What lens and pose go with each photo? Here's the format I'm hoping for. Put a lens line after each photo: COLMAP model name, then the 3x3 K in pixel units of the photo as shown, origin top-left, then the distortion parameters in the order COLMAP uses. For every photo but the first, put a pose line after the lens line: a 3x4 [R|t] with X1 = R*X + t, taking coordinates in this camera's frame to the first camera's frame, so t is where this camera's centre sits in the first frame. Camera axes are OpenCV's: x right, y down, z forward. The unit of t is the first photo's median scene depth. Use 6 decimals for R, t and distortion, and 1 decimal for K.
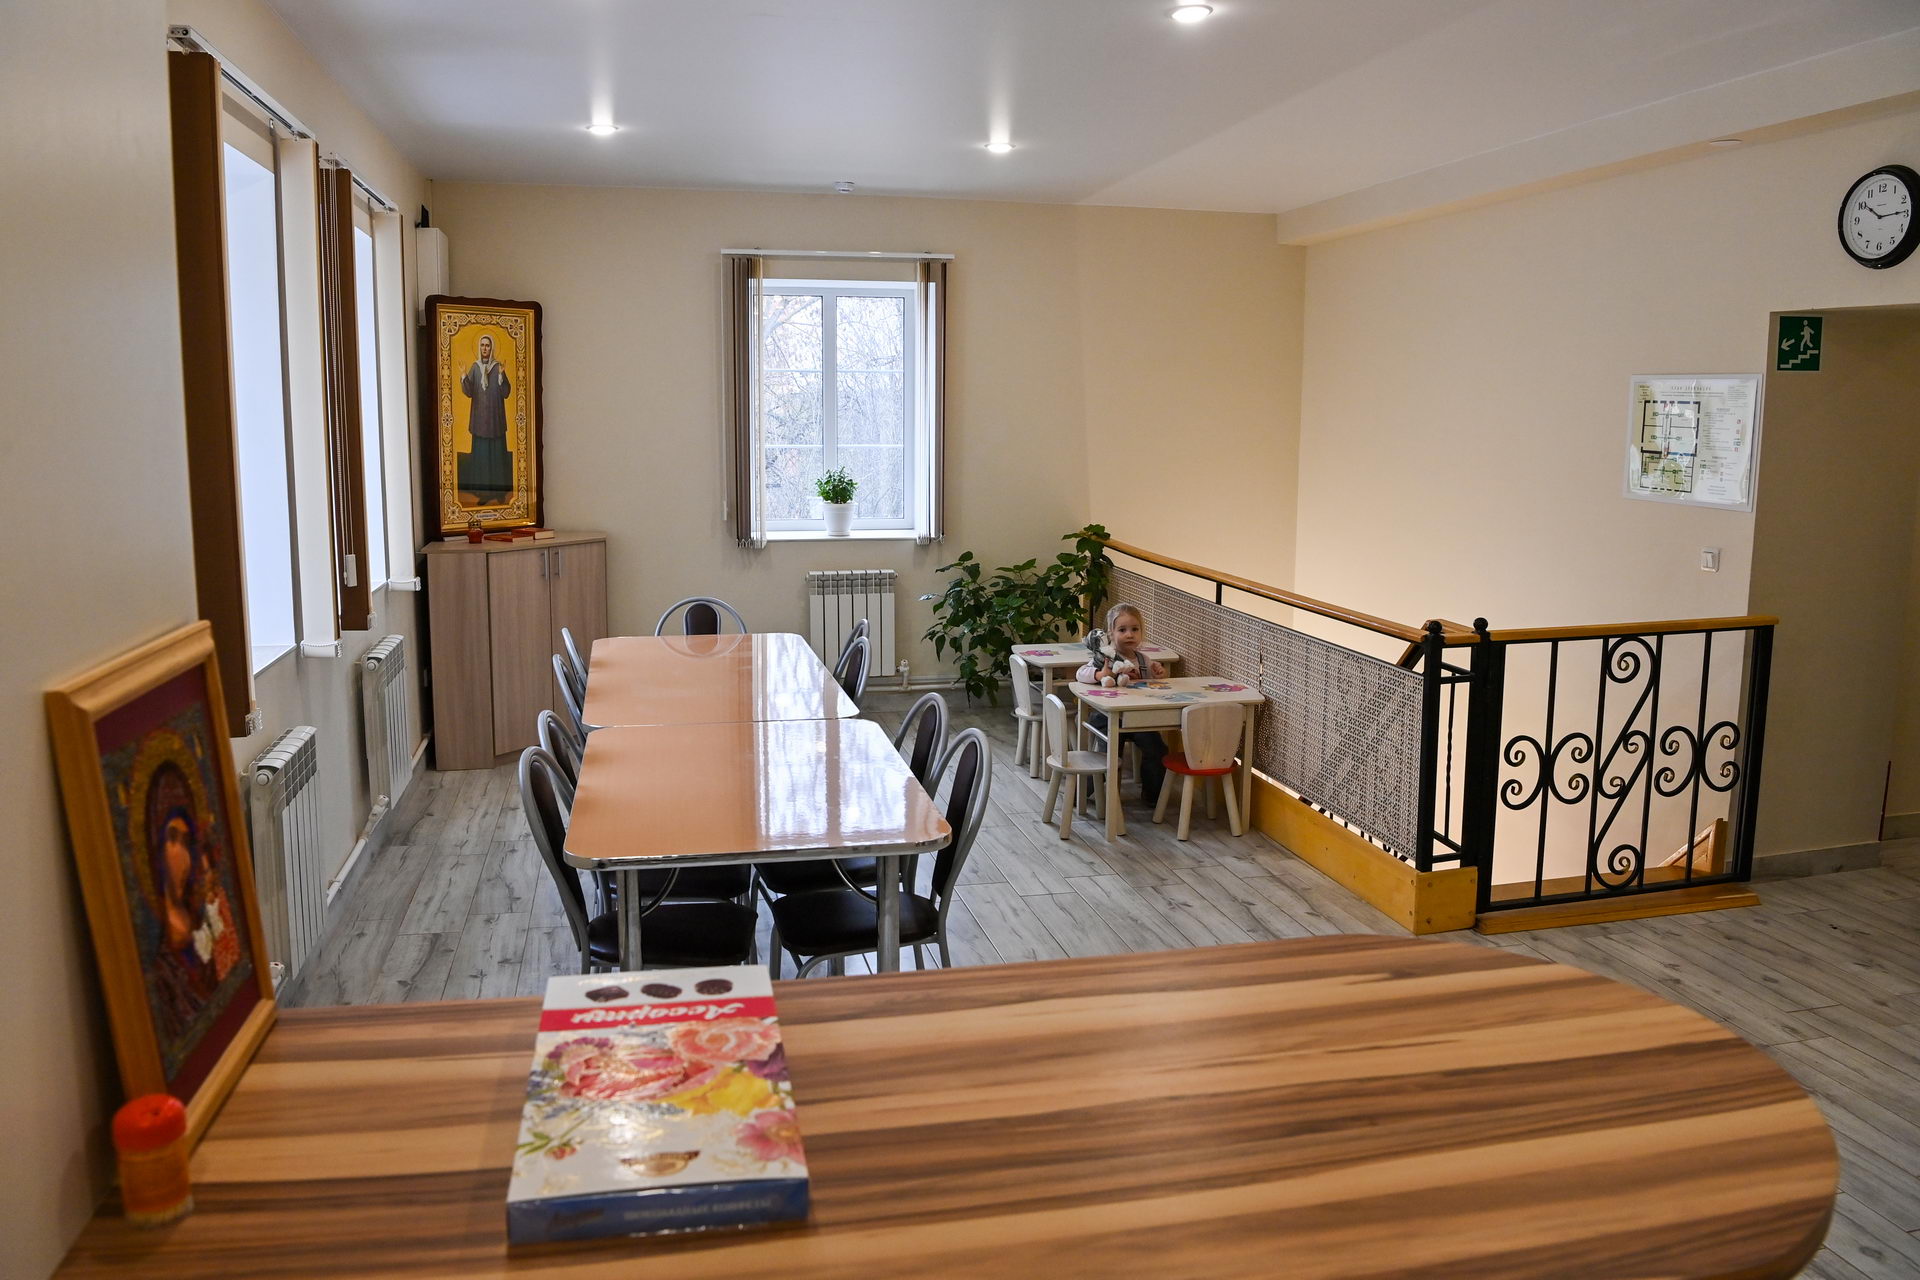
lens RADIAL K [[1457.8, 0, 960.0], [0, 1457.8, 640.0], [0, 0, 1]] dist [-0.124518, -0.000688]
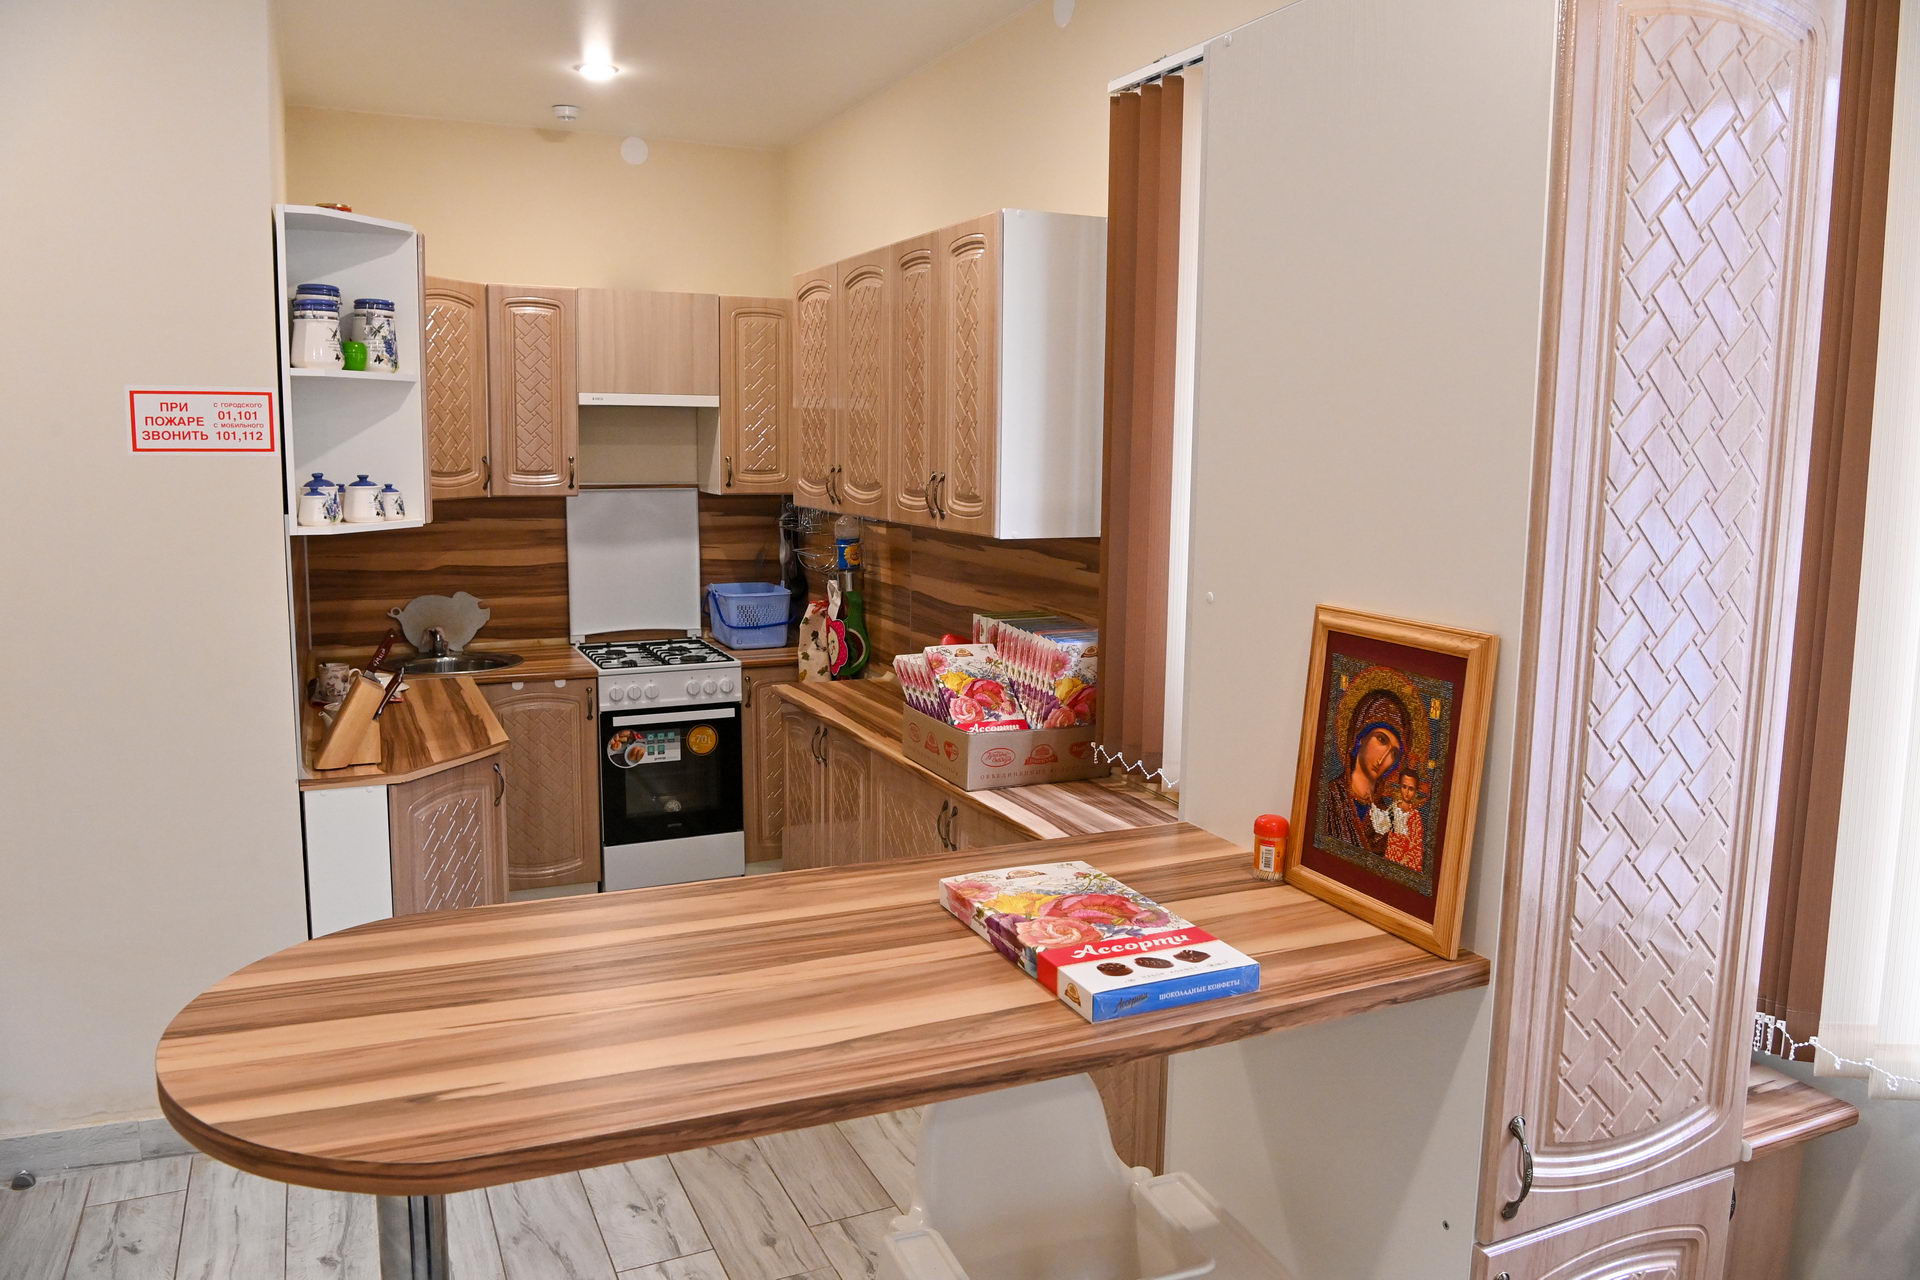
lens RADIAL K [[1420.1, 0, 960.0], [0, 1420.1, 640.0], [0, 0, 1]] dist [0.000508, -0.000069]
pose [[-0.978658, 0.012037, -0.205144, 0.185722], [-0.047896, 0.957428, 0.284670, -0.340038], [0.199837, 0.288420, -0.936418, 2.053369]]
